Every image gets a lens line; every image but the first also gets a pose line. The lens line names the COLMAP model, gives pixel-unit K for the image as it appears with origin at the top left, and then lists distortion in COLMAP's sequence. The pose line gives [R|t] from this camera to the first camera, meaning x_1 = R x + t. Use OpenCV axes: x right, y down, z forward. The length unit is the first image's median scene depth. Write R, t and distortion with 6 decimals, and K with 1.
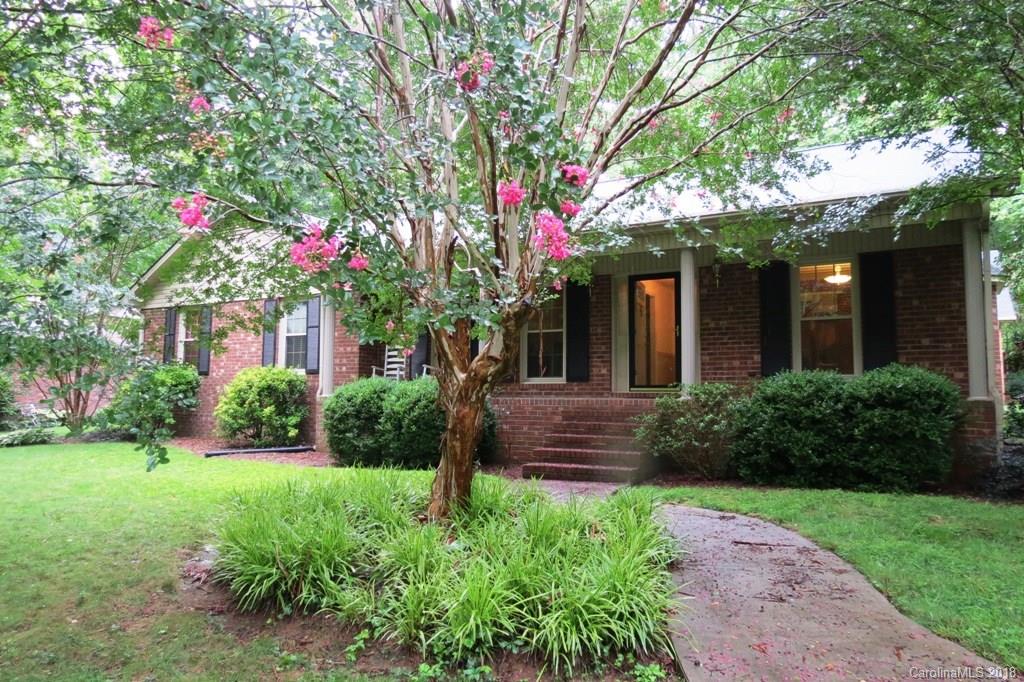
lens RADIAL K [[723.7, 0, 511.0], [0, 723.7, 340.0], [0, 0, 1]] dist [-0.045911, 0.034933]
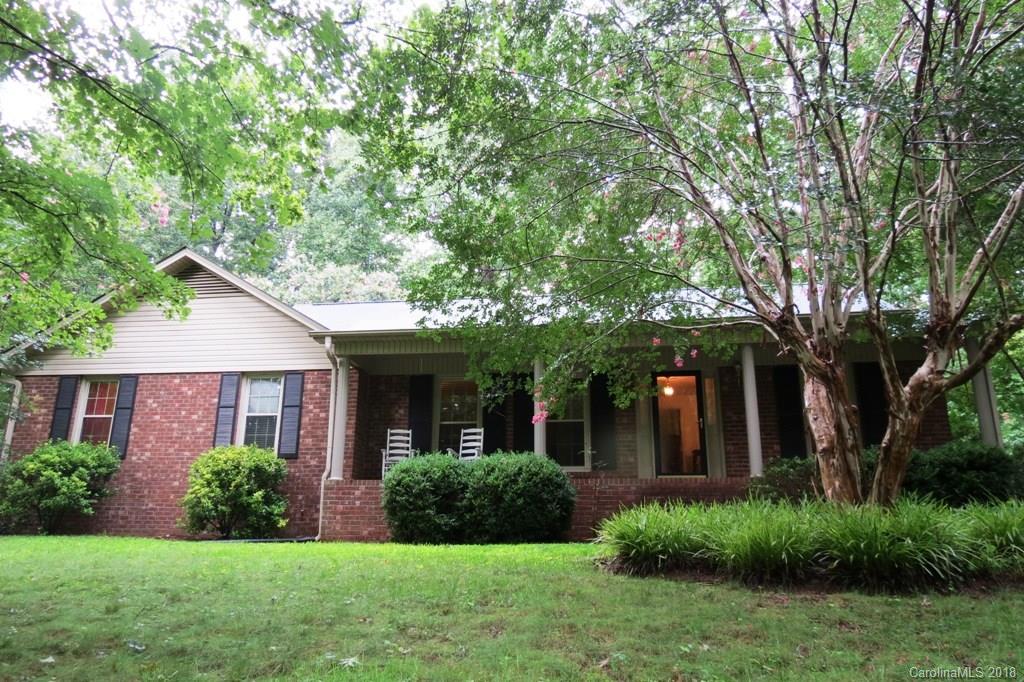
lens RADIAL K [[723.7, 0, 511.6], [0, 723.7, 335.5], [0, 0, 1]] dist [-0.045911, 0.034933]
pose [[0.919788, 0.107173, 0.377496, -0.400111], [-0.029238, 0.978025, -0.206425, 0.078865], [-0.391324, 0.178830, 0.902710, 0.070782]]
